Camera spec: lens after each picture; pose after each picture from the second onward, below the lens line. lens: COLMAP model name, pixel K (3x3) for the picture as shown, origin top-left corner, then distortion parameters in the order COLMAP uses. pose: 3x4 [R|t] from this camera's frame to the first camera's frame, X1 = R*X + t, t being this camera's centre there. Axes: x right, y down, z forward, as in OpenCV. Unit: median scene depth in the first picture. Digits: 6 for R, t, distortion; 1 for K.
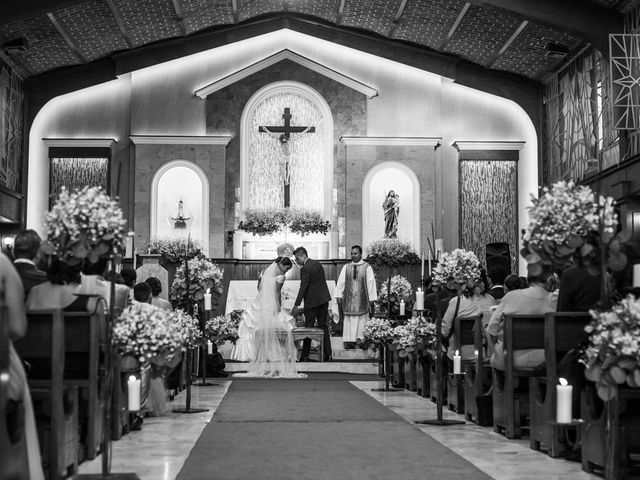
lens RADIAL K [[1089.8, 0, 320.0], [0, 1089.8, 240.0], [0, 0, 1]] dist [-0.051572, -0.203528]
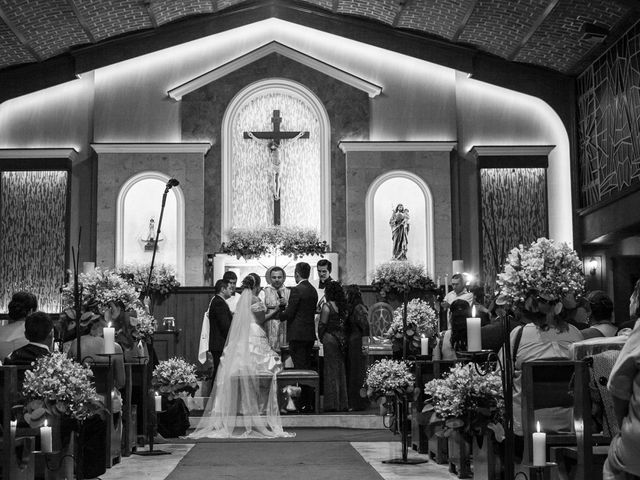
lens RADIAL K [[1066.4, 0, 320.0], [0, 1066.4, 240.0], [0, 0, 1]] dist [-0.069705, -0.102464]
pose [[0.999910, -0.012776, -0.004154, 0.006658], [0.012632, 0.999372, -0.033099, 0.009382], [0.004574, 0.033043, 0.999443, 0.173717]]
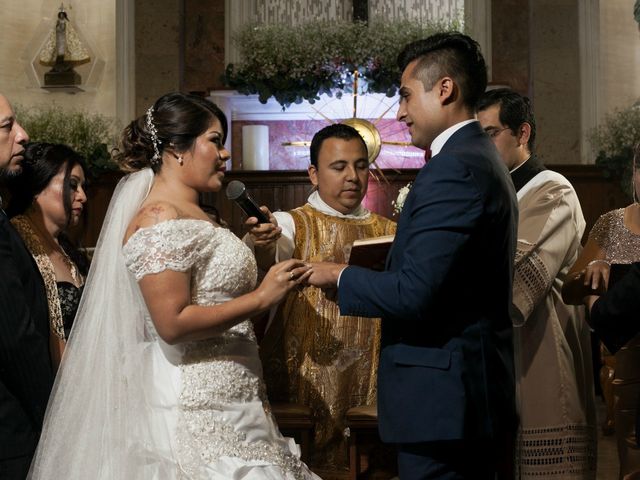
lens RADIAL K [[1104.0, 0, 320.0], [0, 1104.0, 240.0], [0, 0, 1]] dist [-0.071706, -0.096156]
pose [[0.994882, -0.011445, -0.100393, -0.008153], [0.018390, 0.997480, 0.068526, 0.016003], [0.099356, -0.070022, 0.992585, 0.655953]]
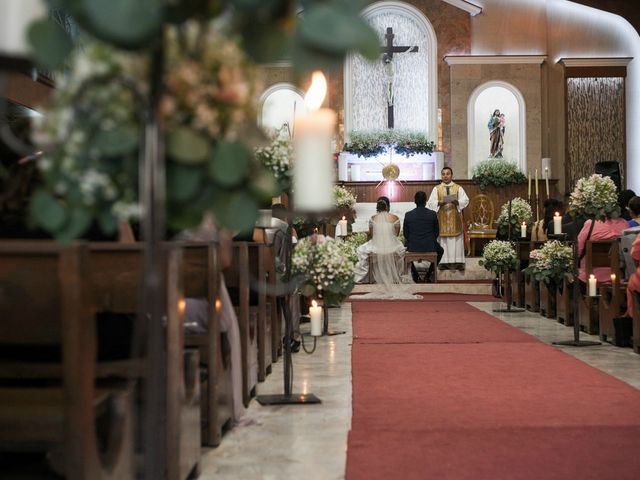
lens RADIAL K [[1104.0, 0, 320.0], [0, 1104.0, 240.0], [0, 0, 1]] dist [-0.071706, -0.096156]
pose [[0.996939, -0.010563, -0.077462, -0.018733], [0.016298, 0.997141, 0.073781, -0.003762], [0.076461, -0.074817, 0.994262, -0.016083]]
